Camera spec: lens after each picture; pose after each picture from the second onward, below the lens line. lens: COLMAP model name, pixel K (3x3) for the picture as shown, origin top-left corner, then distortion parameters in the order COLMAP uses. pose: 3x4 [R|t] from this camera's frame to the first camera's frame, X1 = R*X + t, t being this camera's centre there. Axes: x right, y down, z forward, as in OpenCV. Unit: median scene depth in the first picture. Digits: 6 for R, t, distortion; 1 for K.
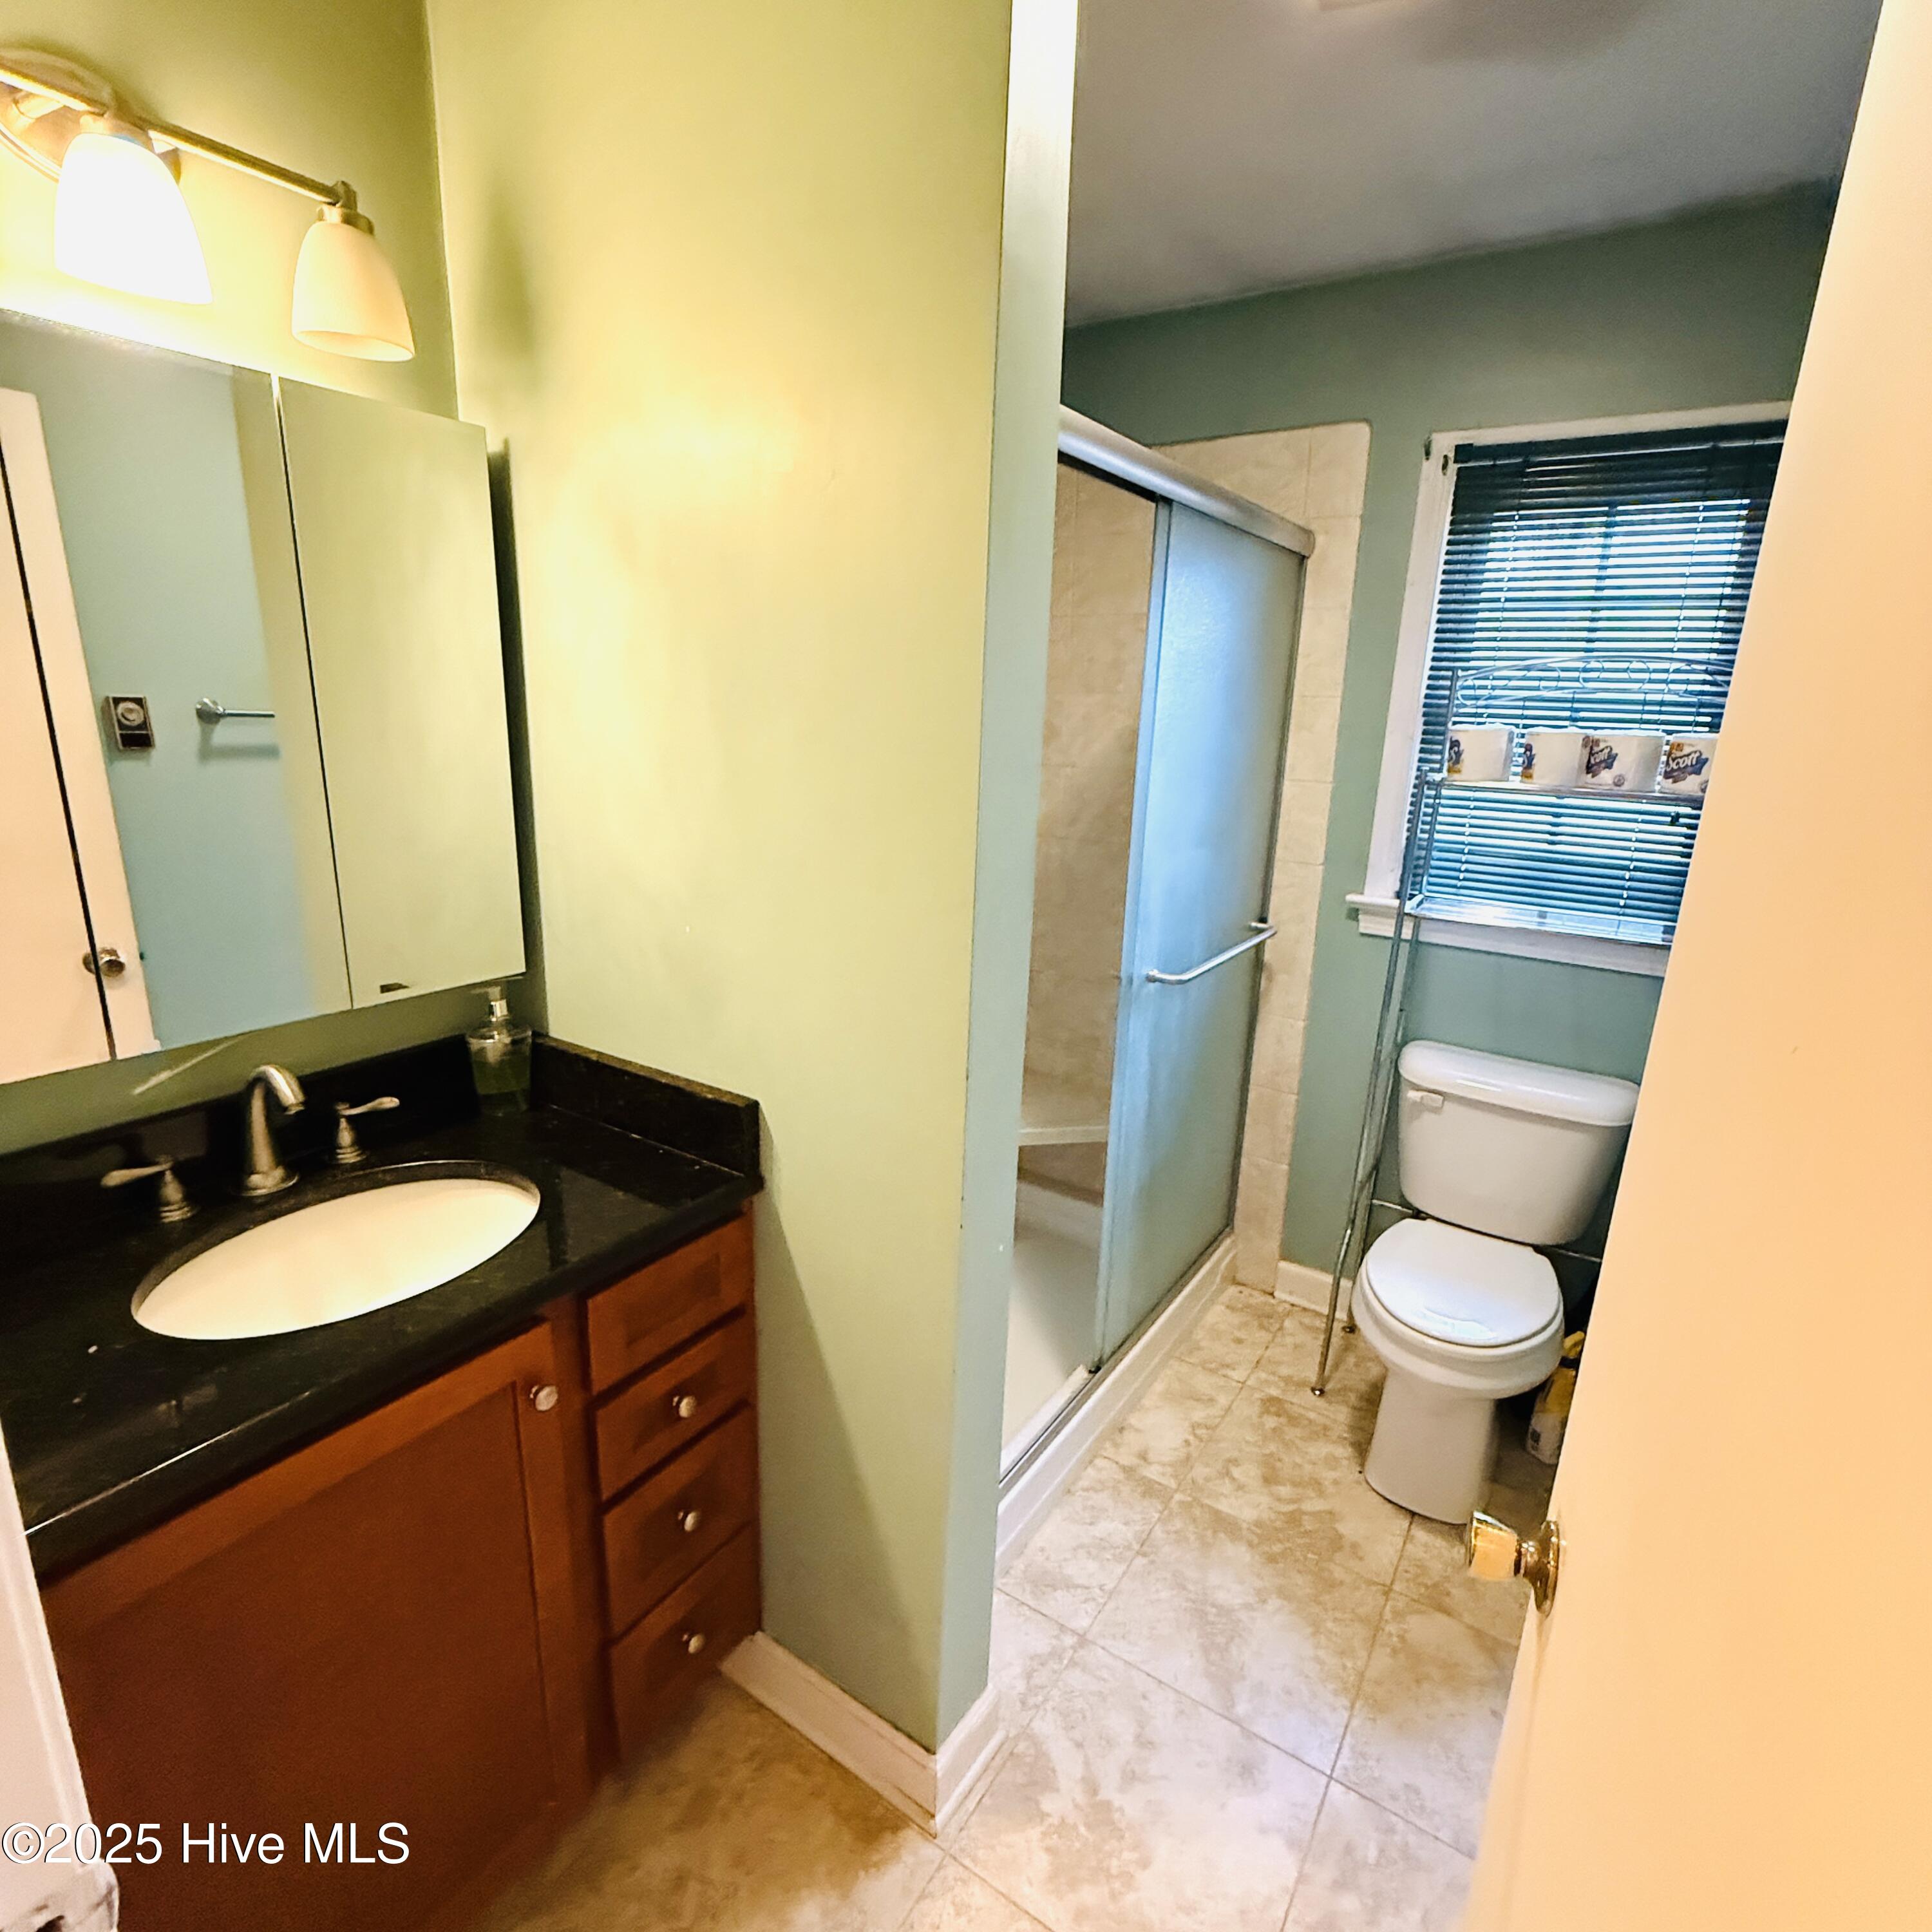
lens RADIAL K [[1029.2, 0, 966.0], [0, 1029.2, 966.0], [0, 0, 1]] dist [0.001558, -0.001397]
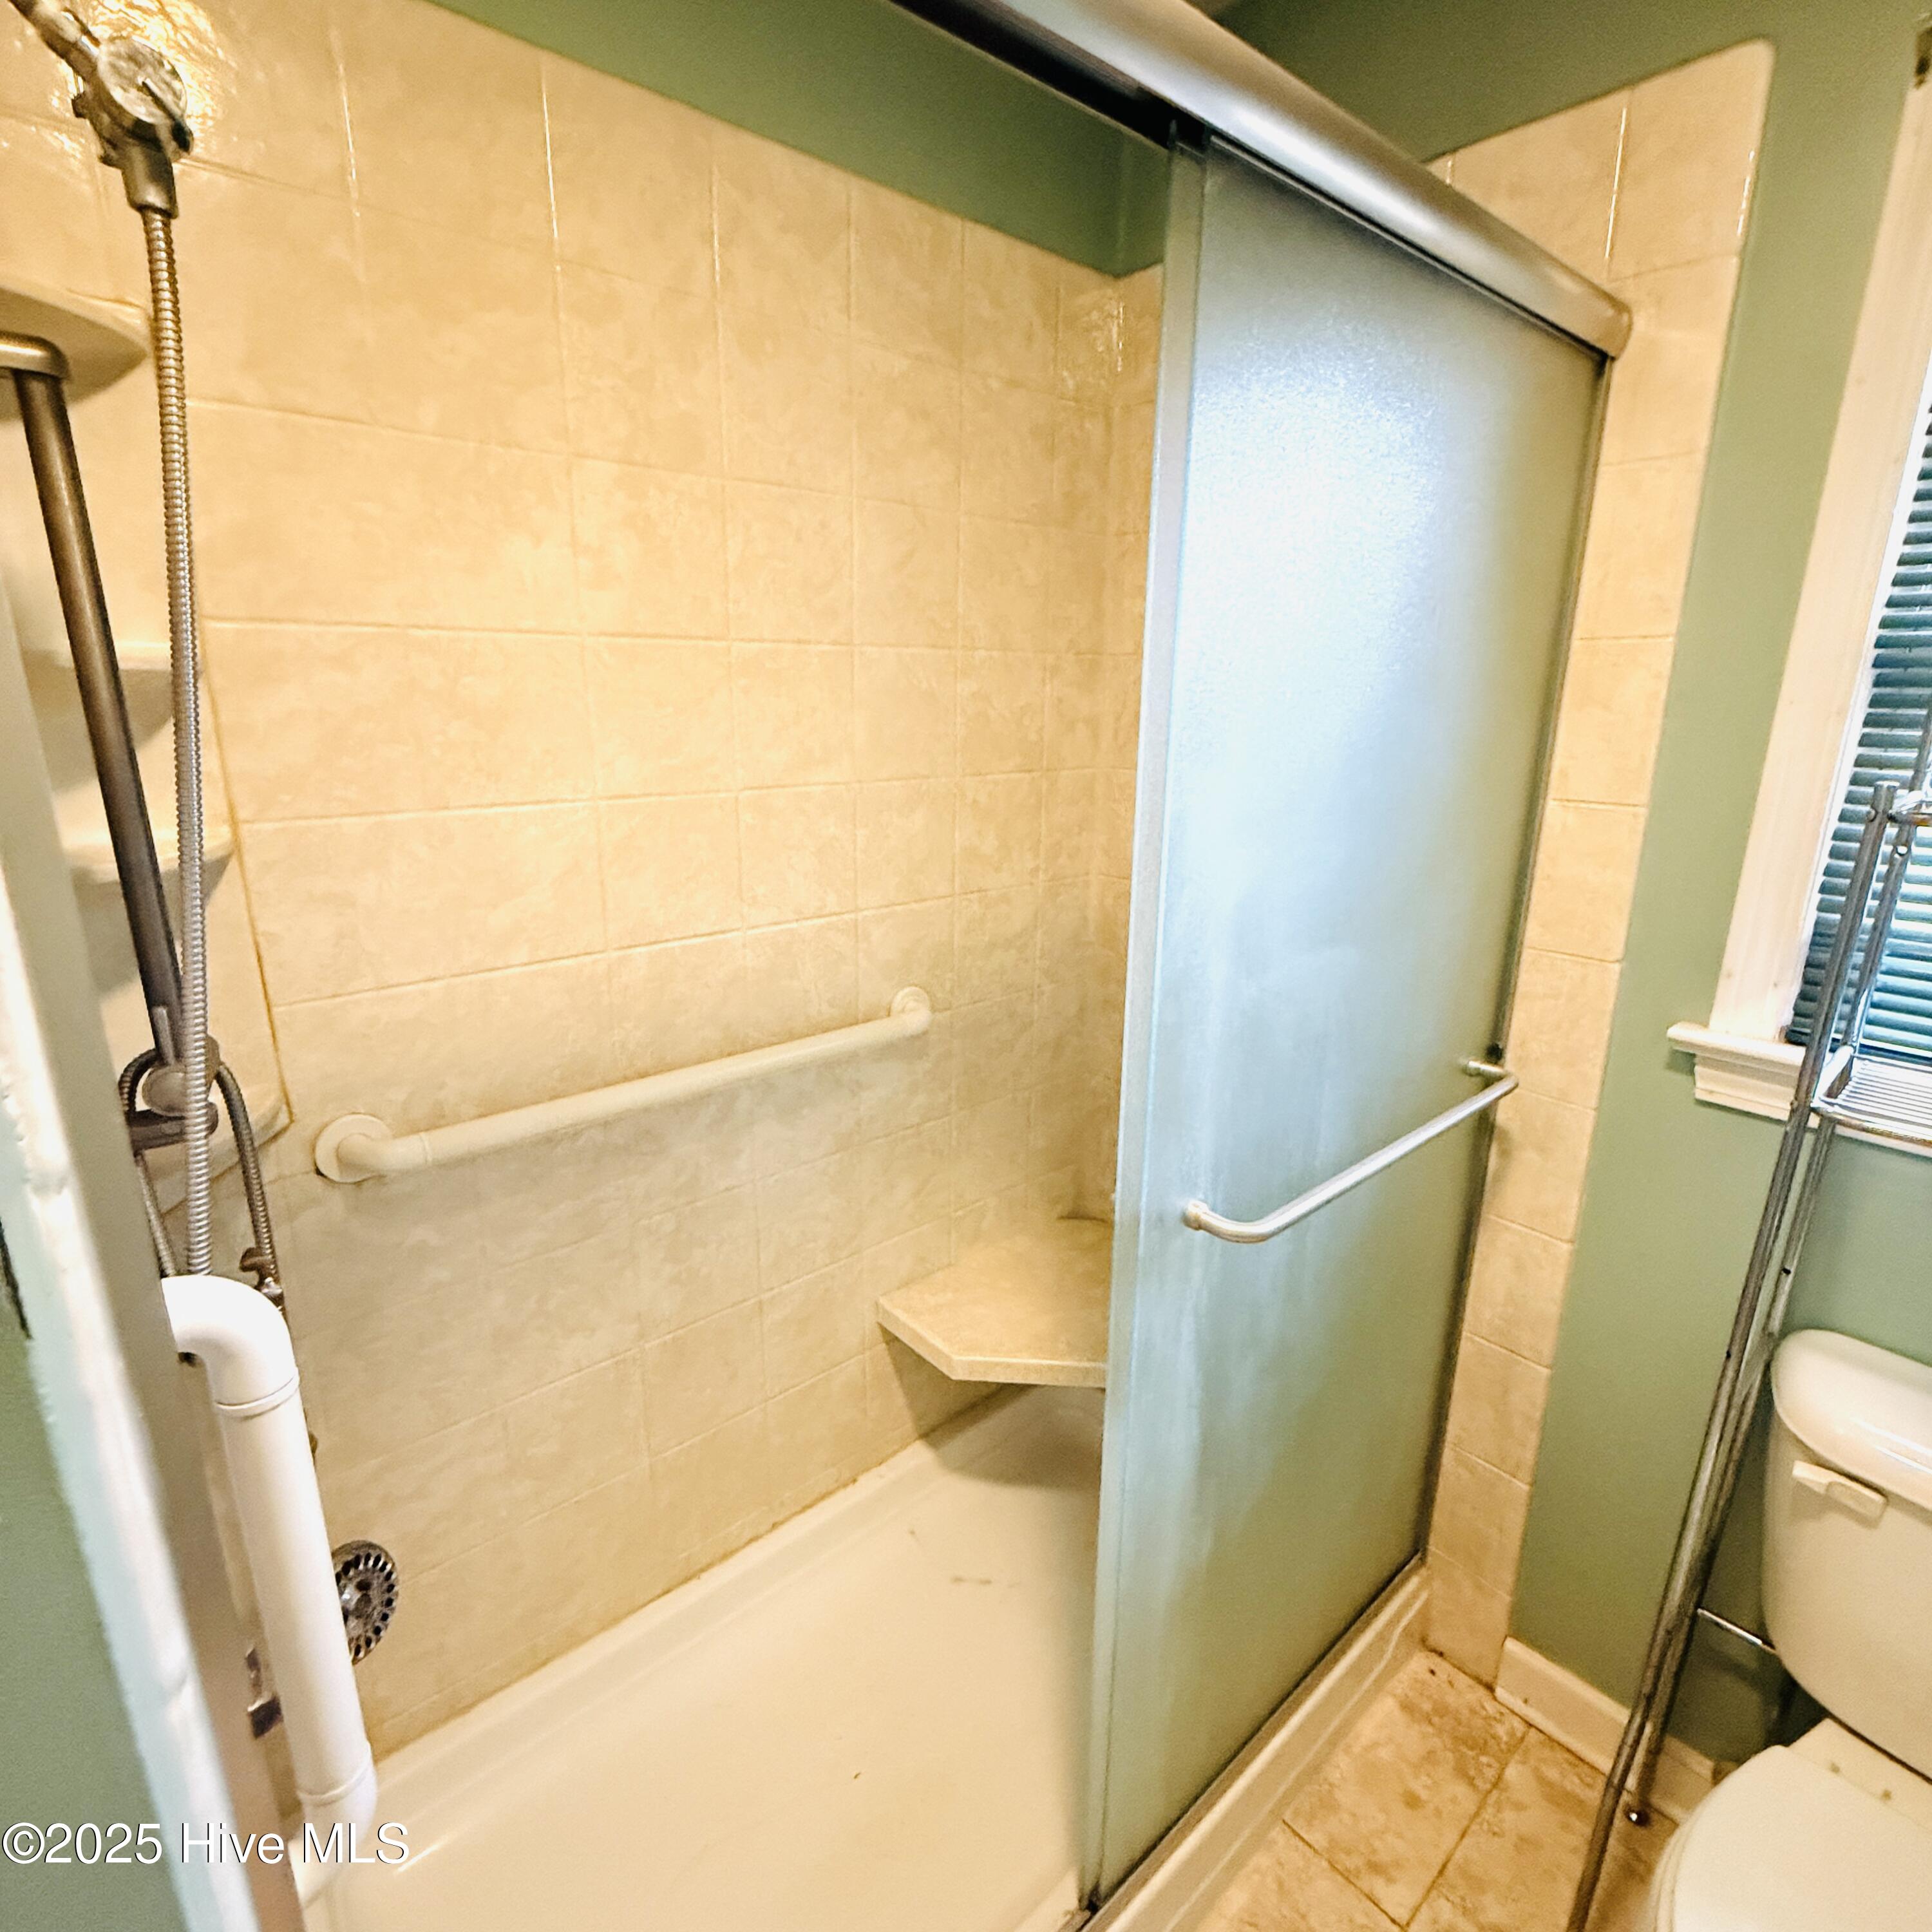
lens RADIAL K [[1029.2, 0, 966.0], [0, 1029.2, 966.0], [0, 0, 1]] dist [0.001558, -0.001397]
pose [[0.966310, 0.043300, -0.253712, 0.156865], [-0.041633, 0.999062, 0.011938, -0.087659], [0.253991, -0.000973, 0.967206, 0.407596]]
